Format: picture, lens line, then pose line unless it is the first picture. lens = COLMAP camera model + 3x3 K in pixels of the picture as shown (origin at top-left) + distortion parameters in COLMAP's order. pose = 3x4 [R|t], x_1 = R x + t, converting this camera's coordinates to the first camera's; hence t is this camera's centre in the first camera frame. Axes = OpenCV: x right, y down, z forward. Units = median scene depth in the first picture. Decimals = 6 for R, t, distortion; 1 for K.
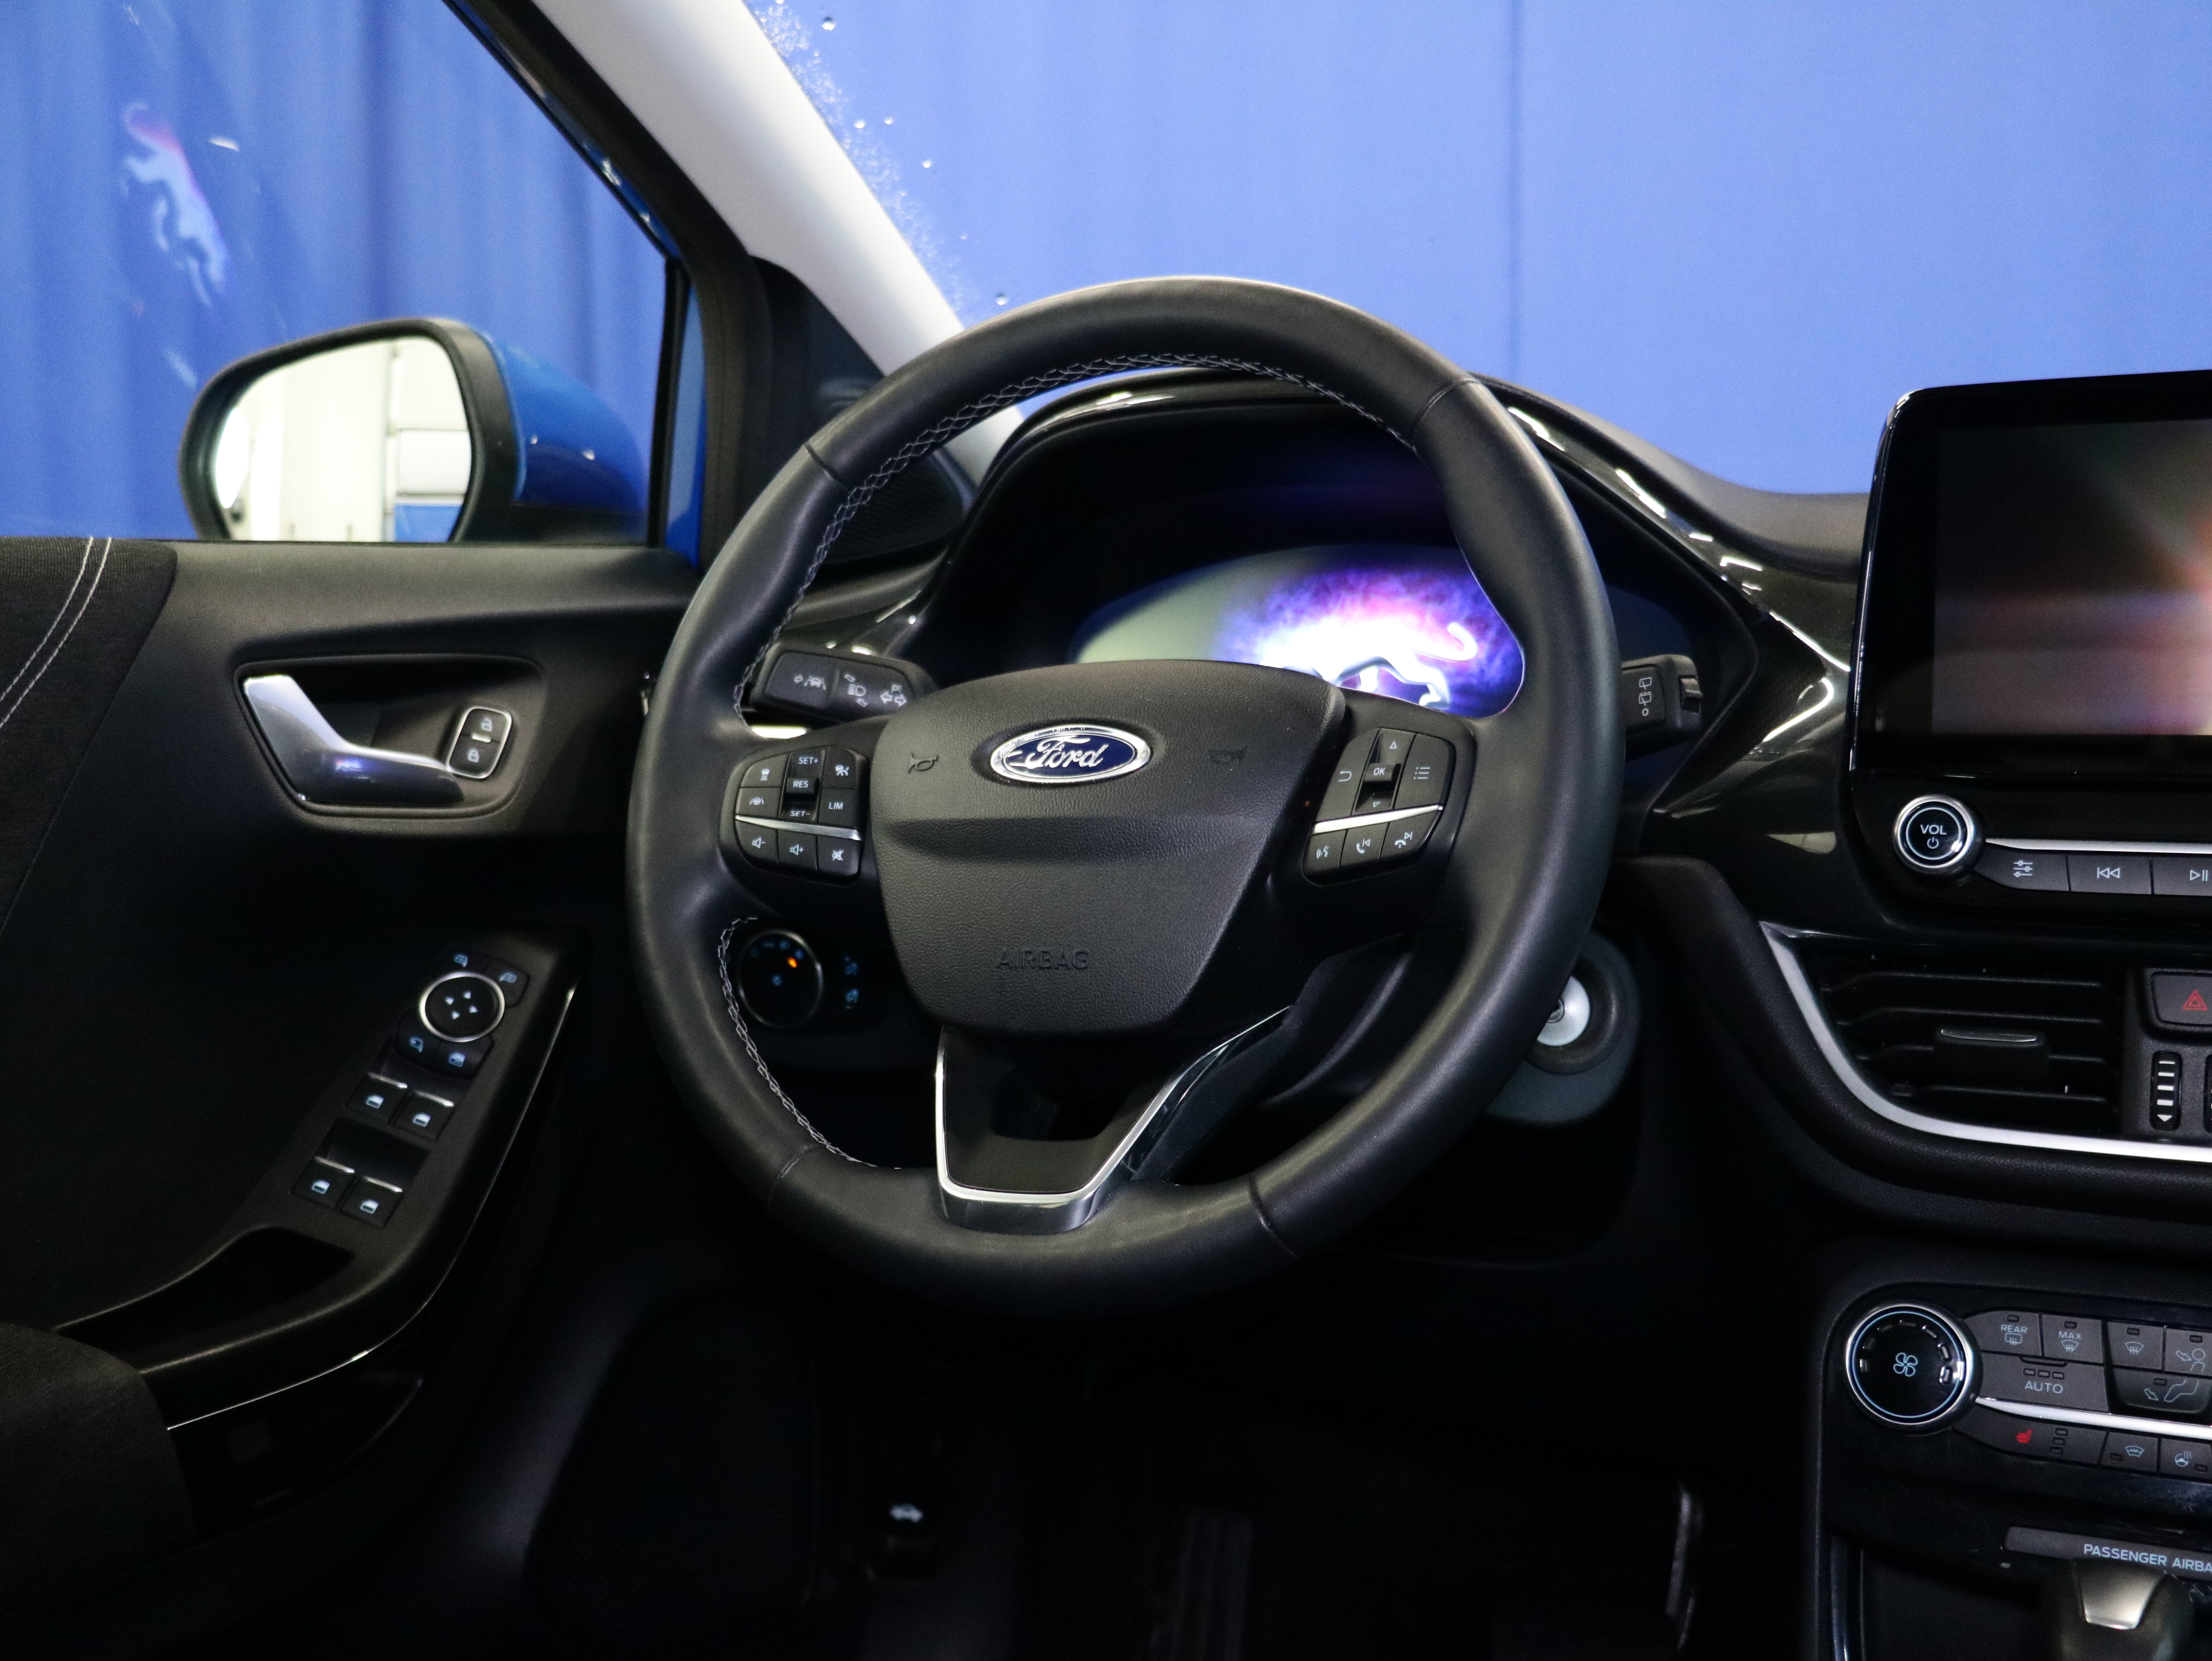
lens RADIAL K [[2513.7, 0, 1106.0], [0, 2513.7, 830.5], [0, 0, 1]] dist [-0.025017, 0.003425]
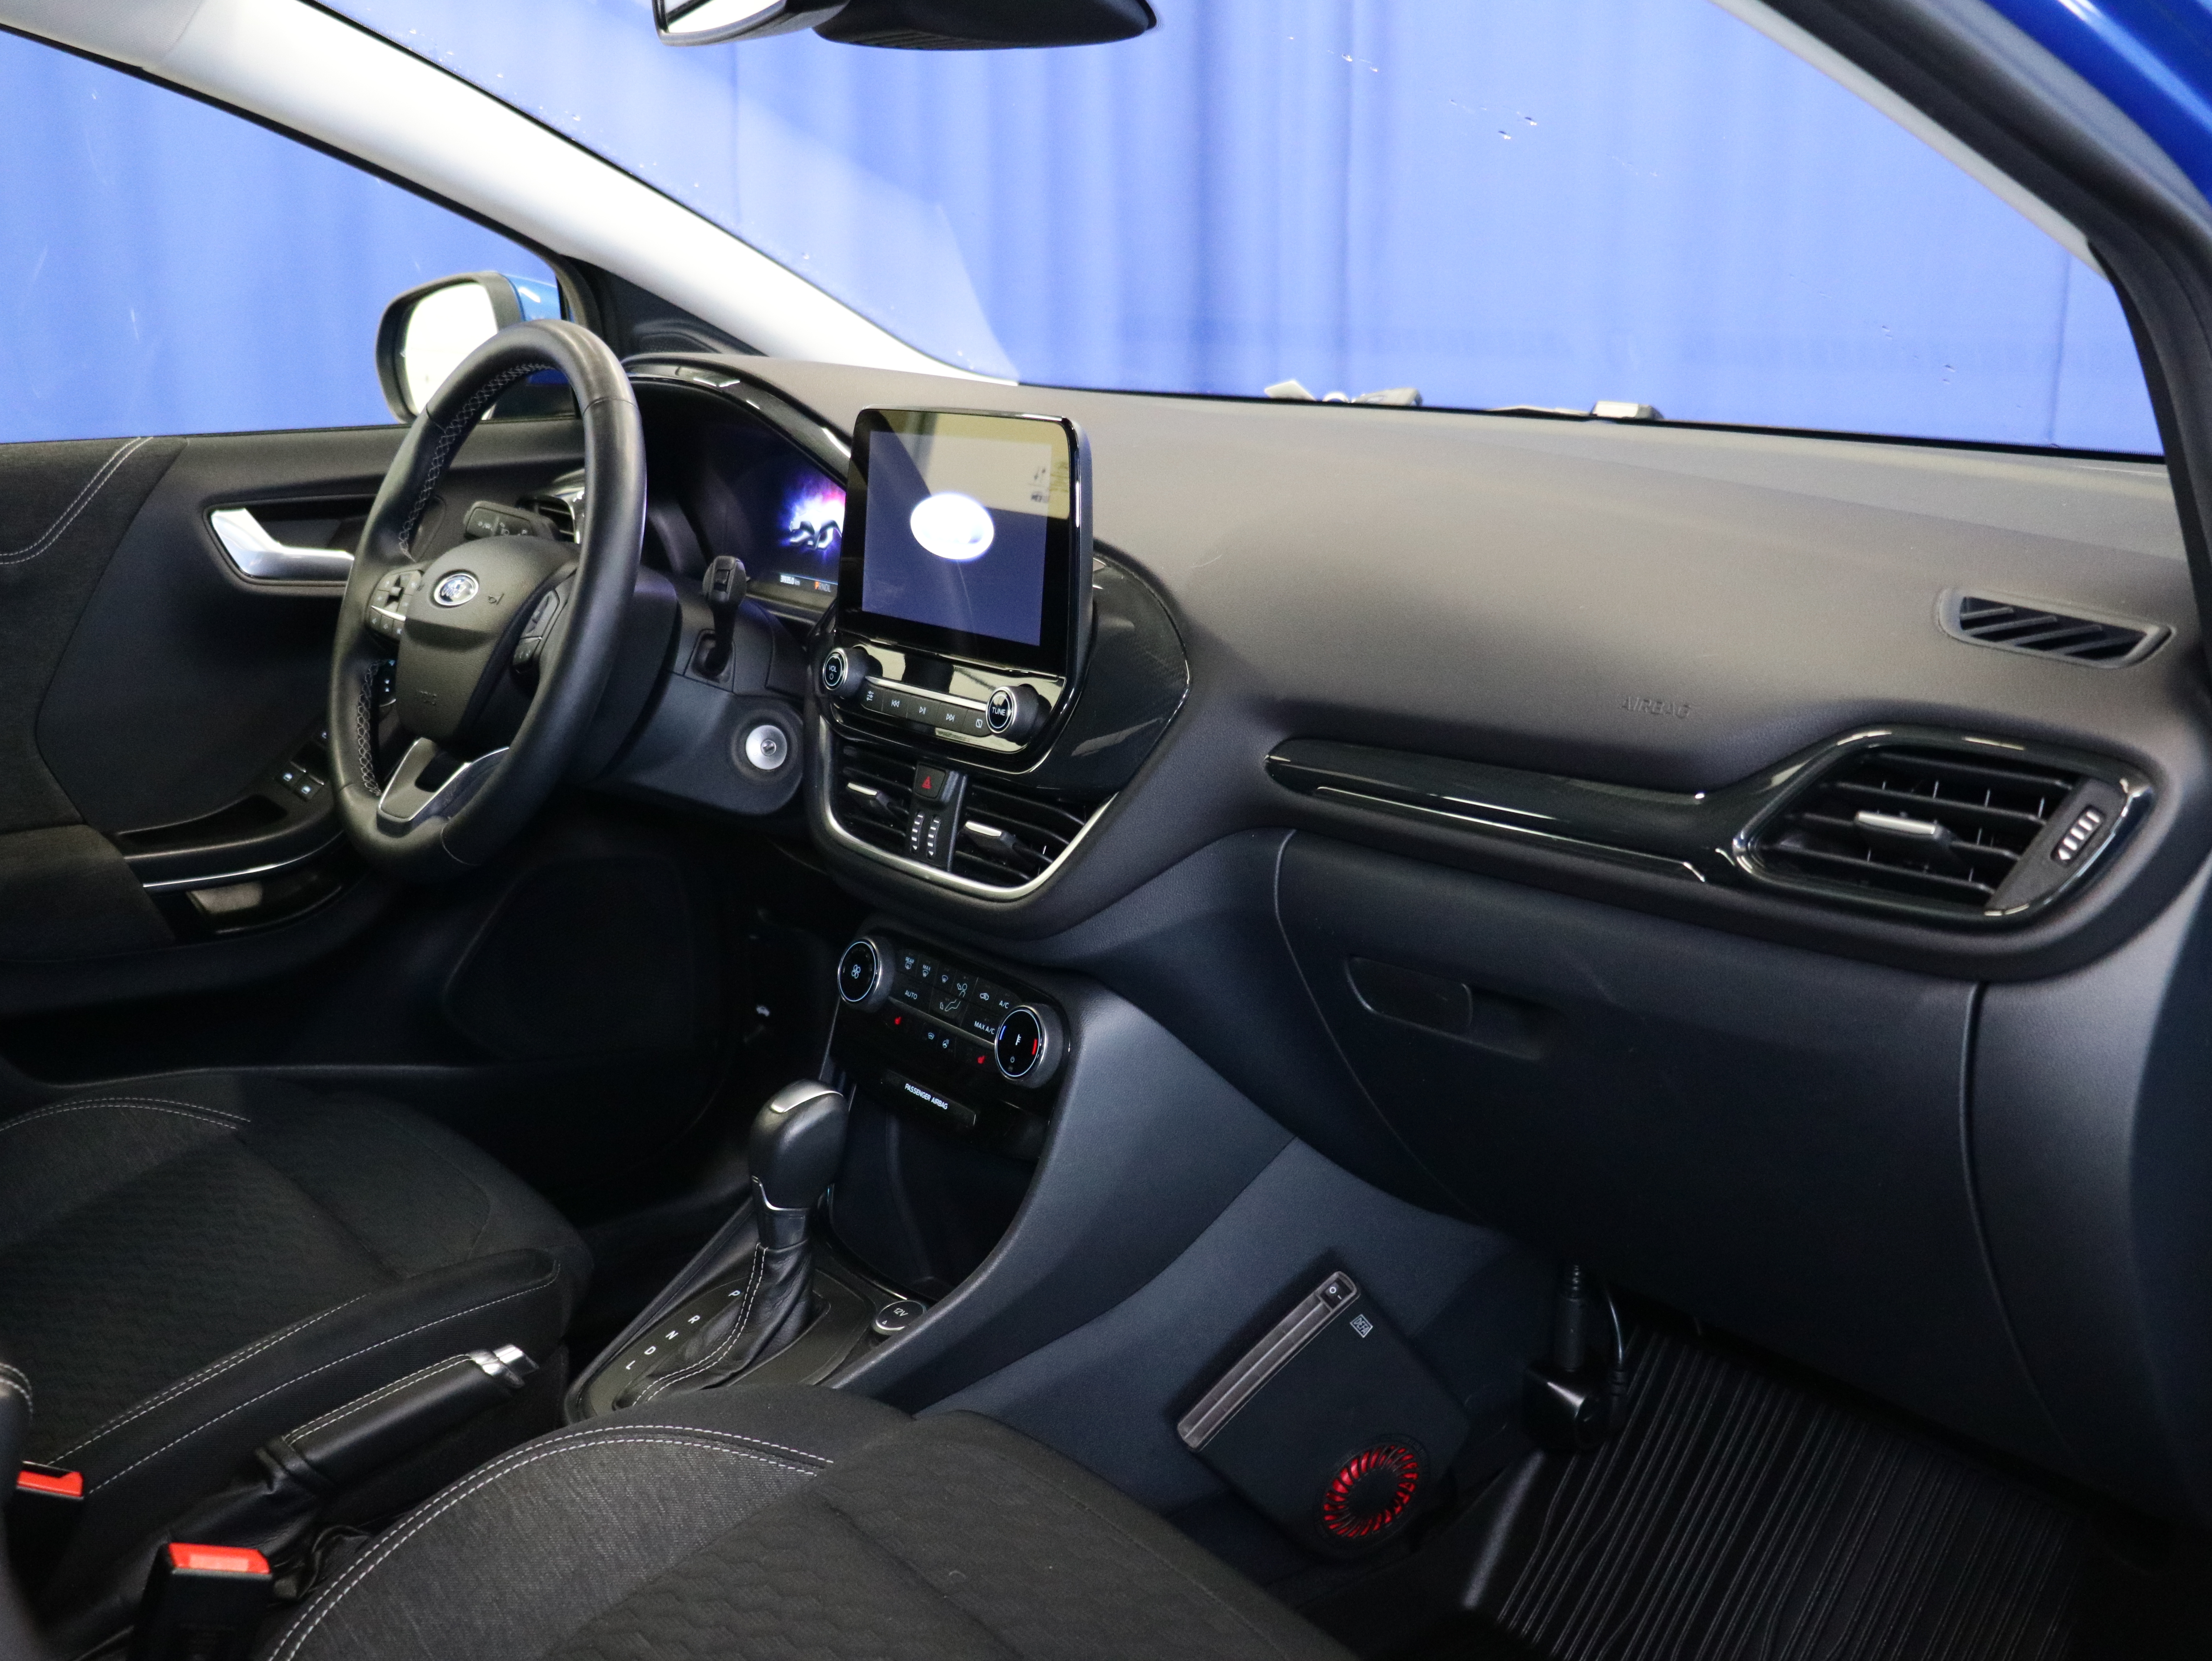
lens RADIAL K [[2241.6, 0, 1106.0], [0, 2241.6, 830.5], [0, 0, 1]] dist [-0.017596, 0.002430]
pose [[0.905204, 0.113199, -0.409623, 1.112446], [-0.048085, 0.984964, 0.165935, -0.151501], [0.422248, -0.130508, 0.897036, -0.312892]]
